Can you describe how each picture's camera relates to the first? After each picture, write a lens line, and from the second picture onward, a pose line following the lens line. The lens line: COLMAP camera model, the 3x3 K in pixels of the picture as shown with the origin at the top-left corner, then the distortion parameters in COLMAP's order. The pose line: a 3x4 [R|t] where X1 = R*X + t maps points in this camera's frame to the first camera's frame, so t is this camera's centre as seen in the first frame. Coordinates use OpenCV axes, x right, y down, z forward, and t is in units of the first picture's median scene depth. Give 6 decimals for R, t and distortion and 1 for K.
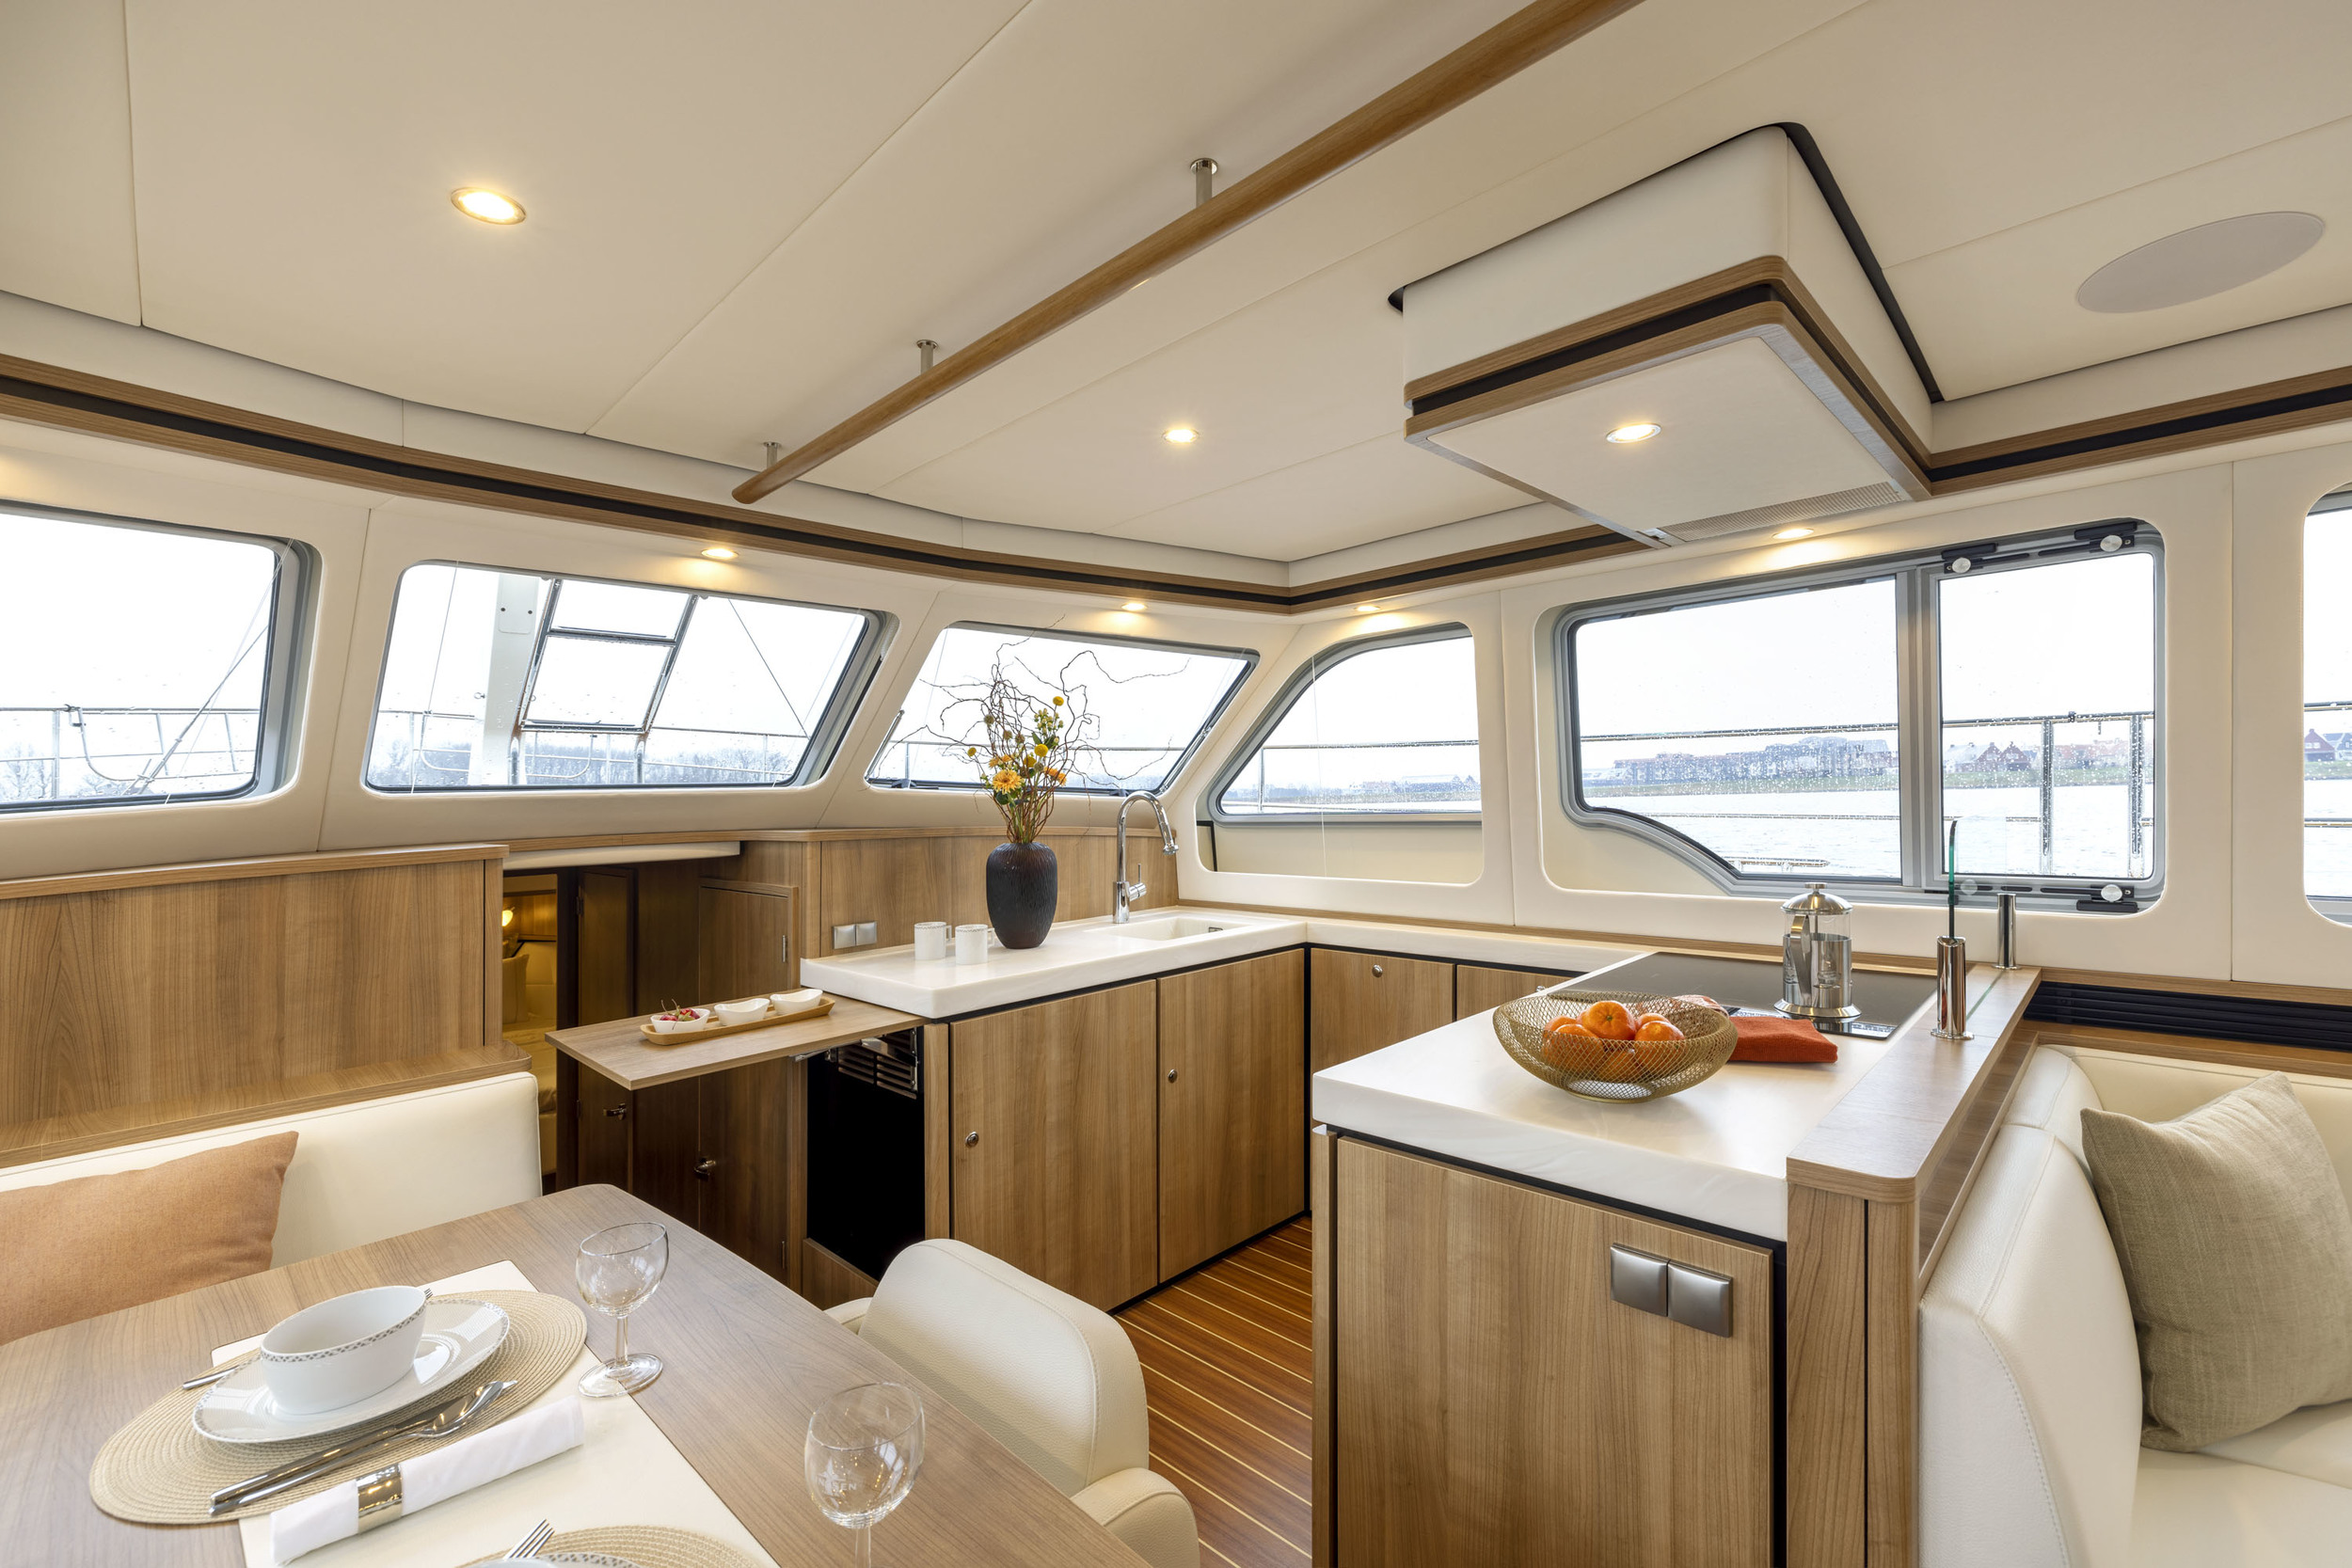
lens RADIAL K [[963.0, 0, 1182.0], [0, 963.0, 819.1], [0, 0, 1]] dist [0.000944, -0.000041]
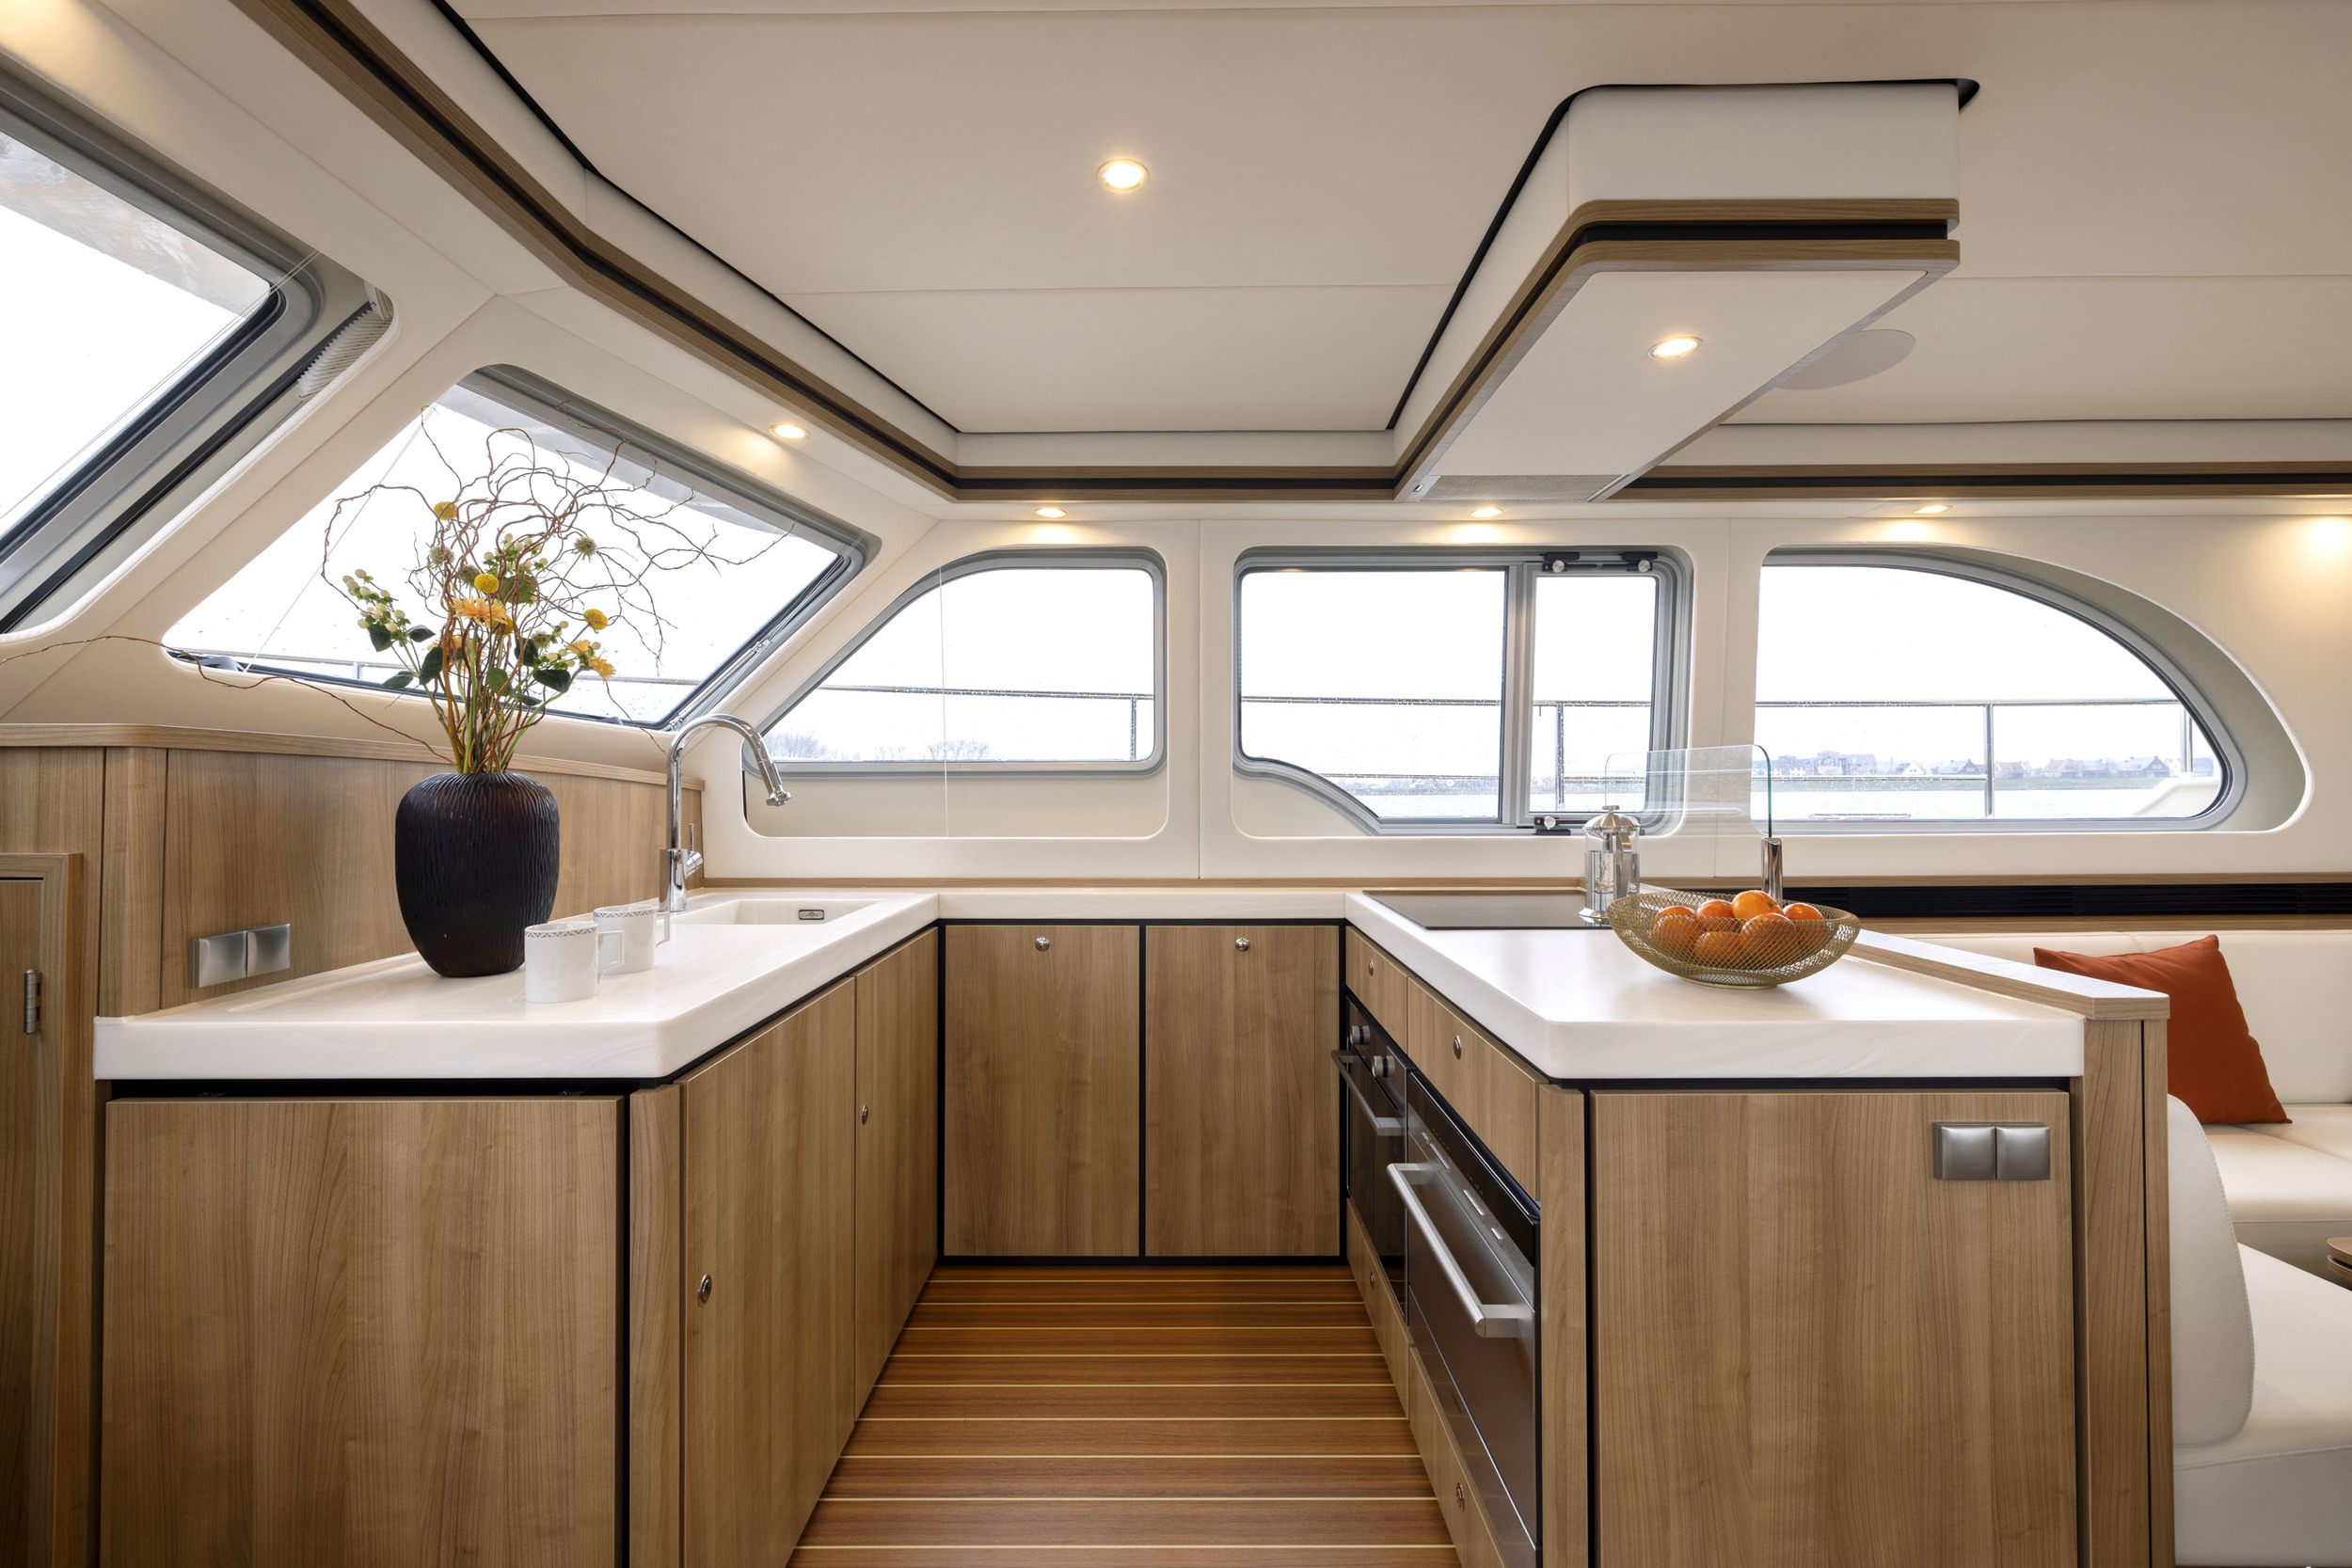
lens RADIAL K [[972.3, 0, 1340.6], [0, 972.3, 783.8], [0, 0, 1]] dist [-0.001074, 0.000017]
pose [[0.723010, 0.012426, 0.690725, -0.316977], [-0.000392, 0.999845, -0.017577, 0.051257], [-0.690837, 0.012438, 0.722904, 0.322621]]
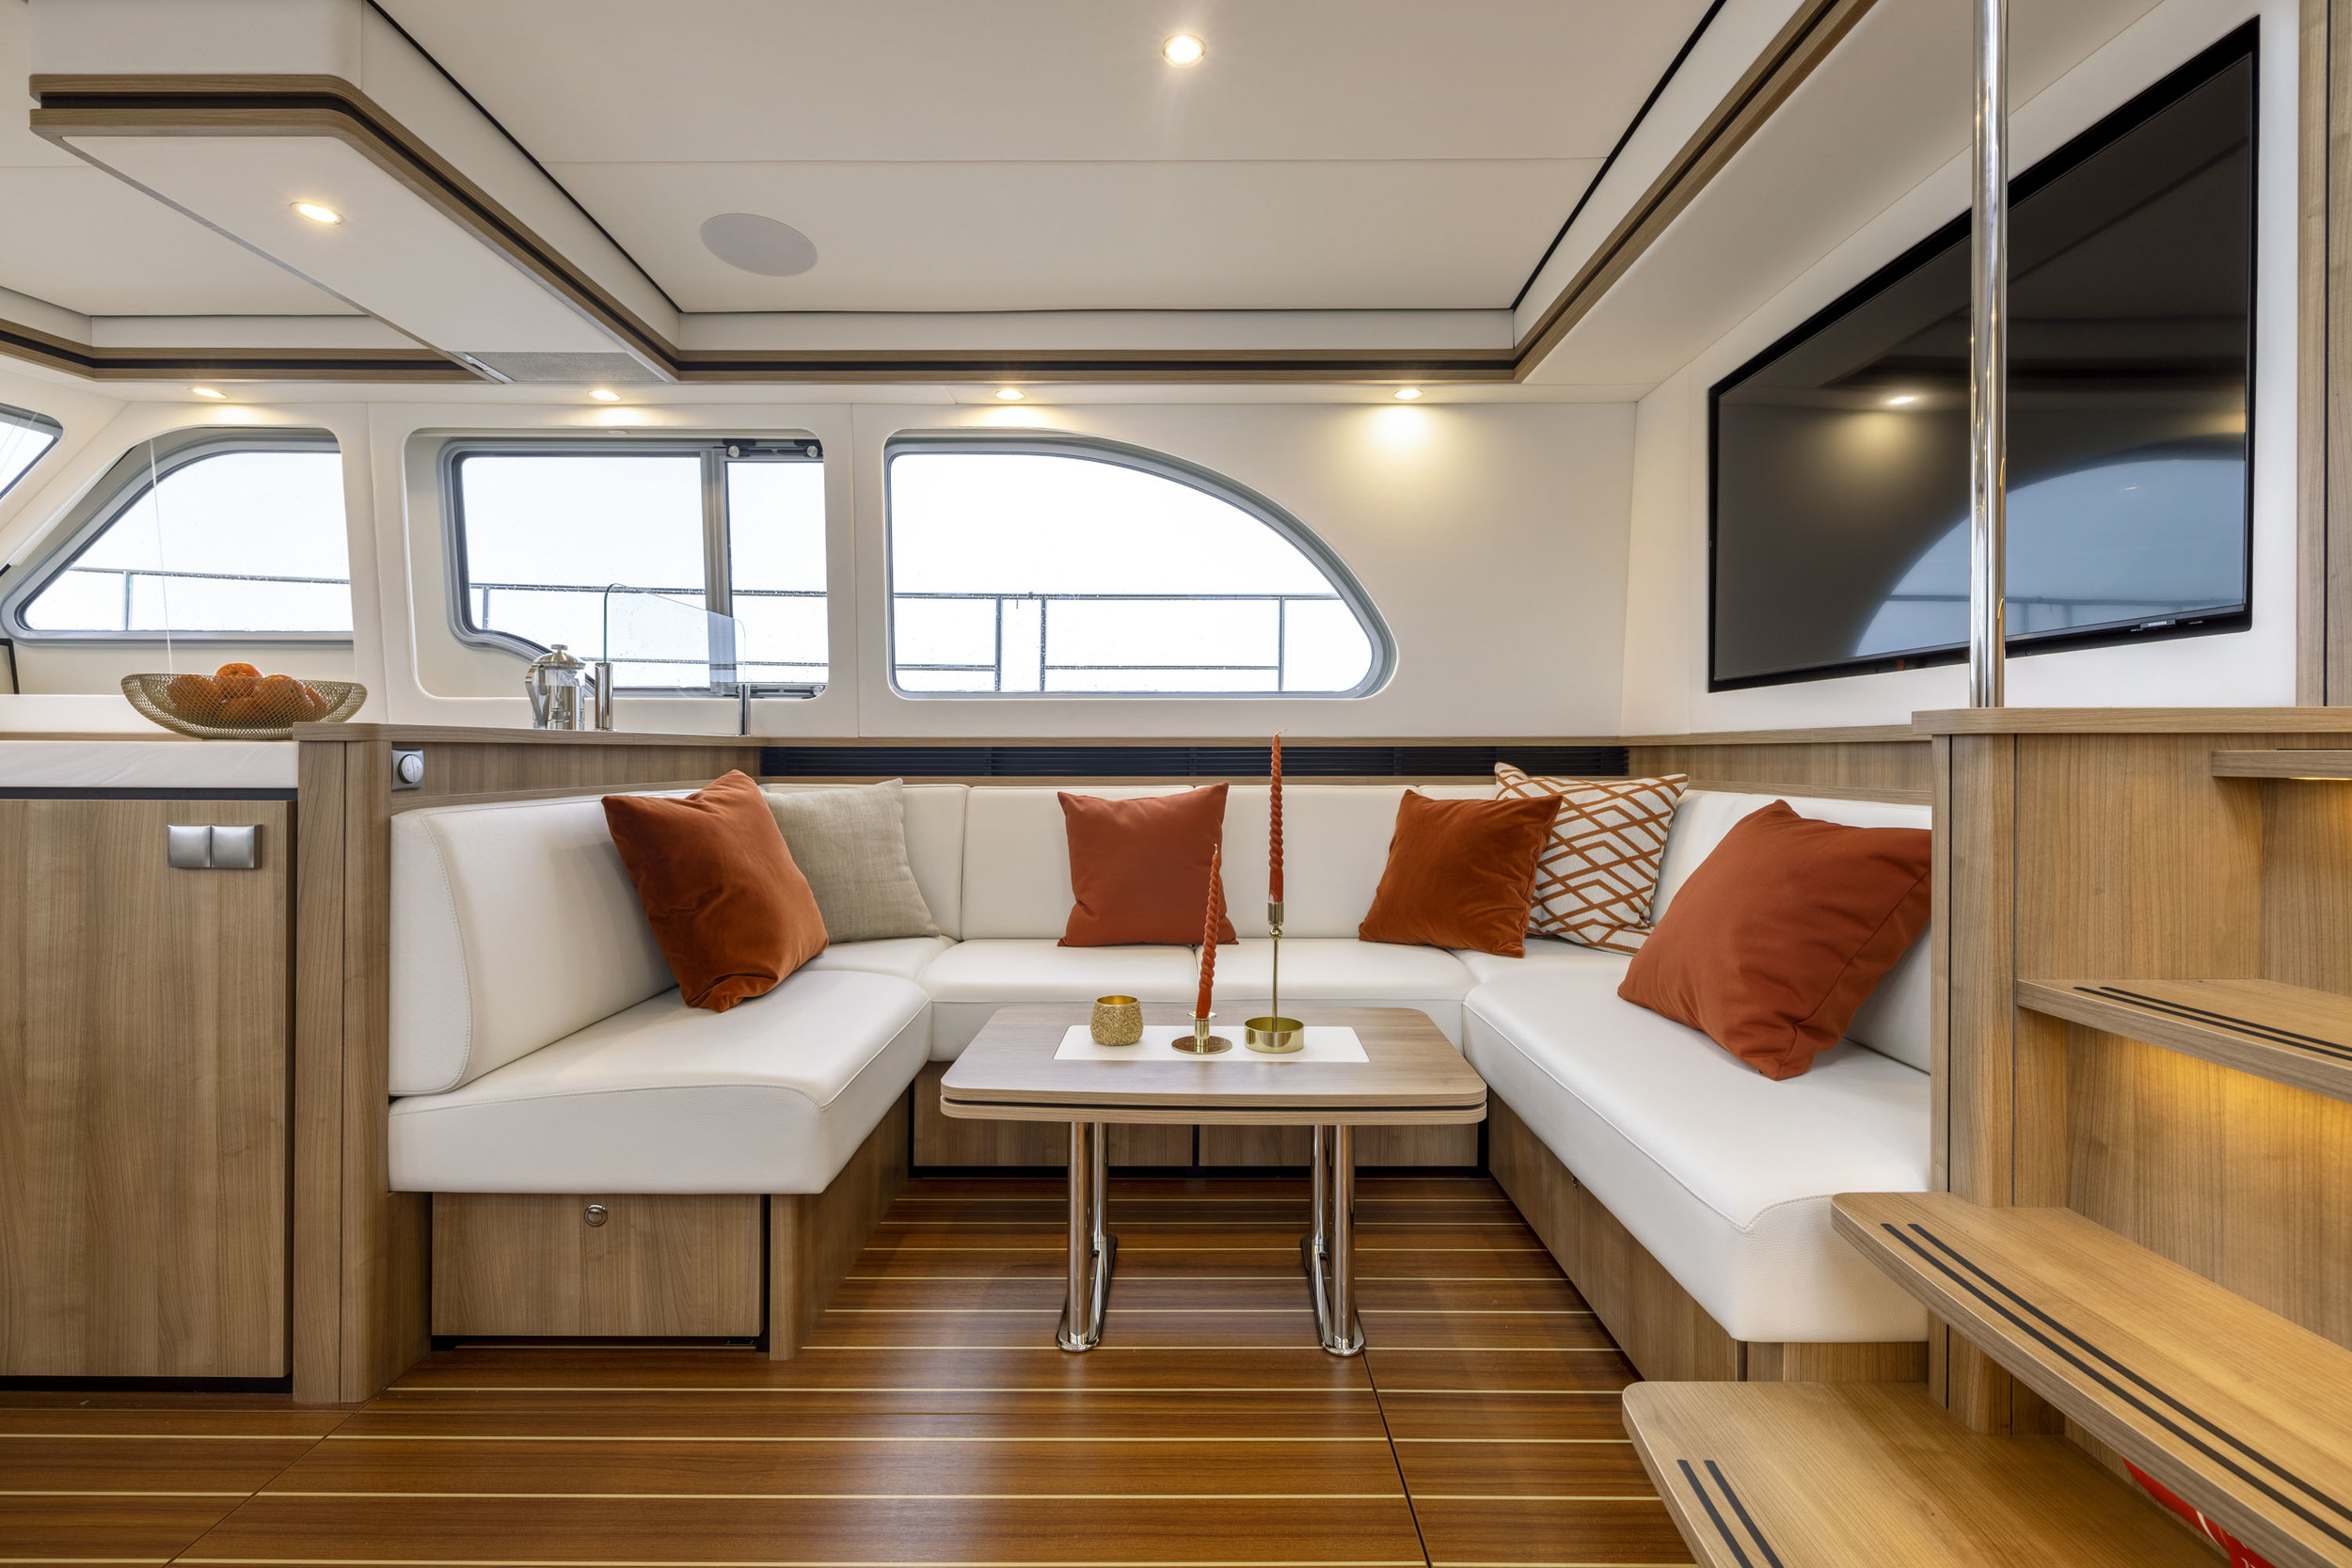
lens RADIAL K [[948.5, 0, 987.6], [0, 948.5, 725.9], [0, 0, 1]] dist [-0.000839, -0.000264]
pose [[0.726158, 0.005709, 0.687504, 0.171147], [-0.008918, 0.999960, 0.001115, 0.141706], [-0.687470, -0.006941, 0.726180, -0.268114]]
